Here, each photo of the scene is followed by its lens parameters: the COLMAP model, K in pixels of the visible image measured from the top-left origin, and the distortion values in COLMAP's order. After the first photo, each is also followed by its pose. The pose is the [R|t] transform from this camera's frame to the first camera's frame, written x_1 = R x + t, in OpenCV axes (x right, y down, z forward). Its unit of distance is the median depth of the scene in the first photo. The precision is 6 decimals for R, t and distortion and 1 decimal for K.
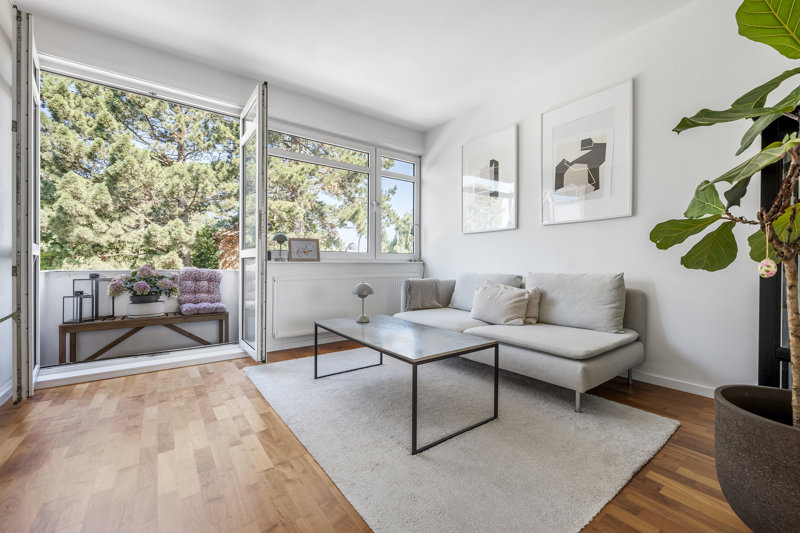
lens RADIAL K [[324.1, 0, 403.2], [0, 324.1, 264.6], [0, 0, 1]] dist [0.009758, -0.000073]
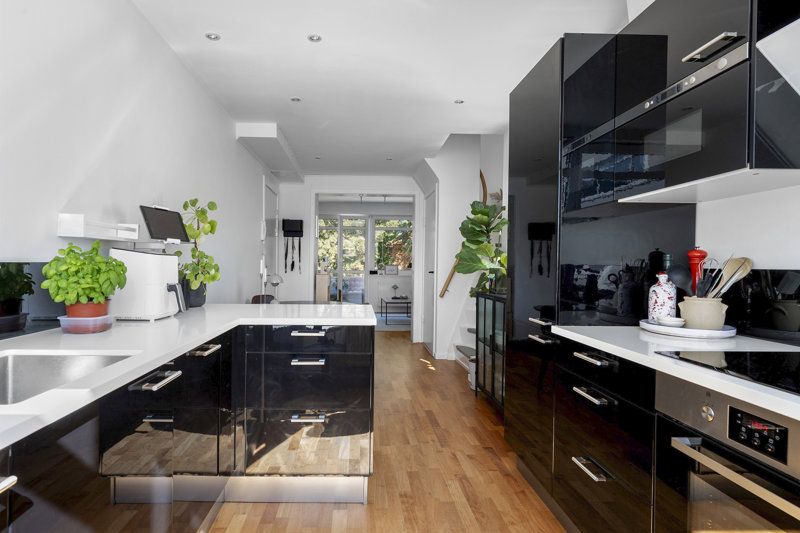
lens RADIAL K [[417.7, 0, 399.2], [0, 417.7, 268.0], [0, 0, 1]] dist [-0.000199, -0.000001]
pose [[0.855994, 0.018131, -0.516667, 0.964885], [-0.017657, 0.999827, 0.005833, -0.057706], [0.516684, 0.004130, 0.856166, -1.135877]]
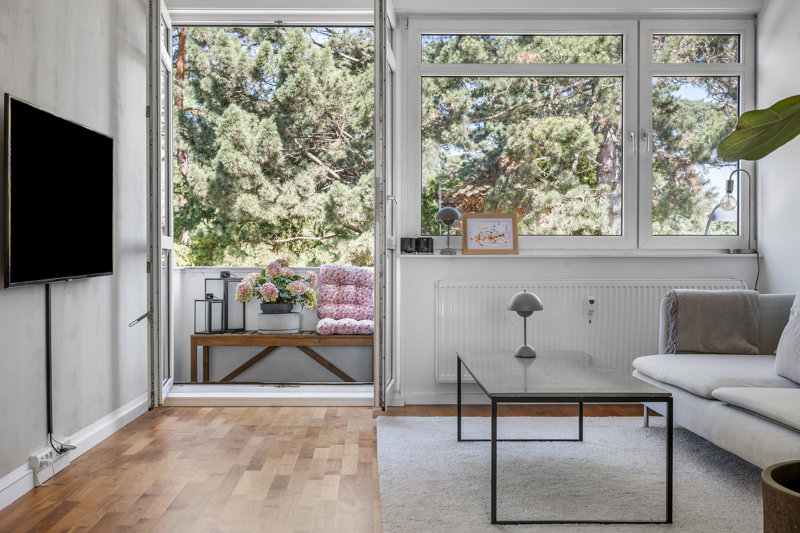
lens RADIAL K [[831.6, 0, 398.6], [0, 831.6, 265.3], [0, 0, 1]] dist [0.052511, 0.000000]
pose [[0.817433, 0.006910, -0.575982, 0.317746], [-0.000525, 0.999937, 0.011251, -0.005352], [0.576024, -0.008894, 0.817385, -0.220566]]
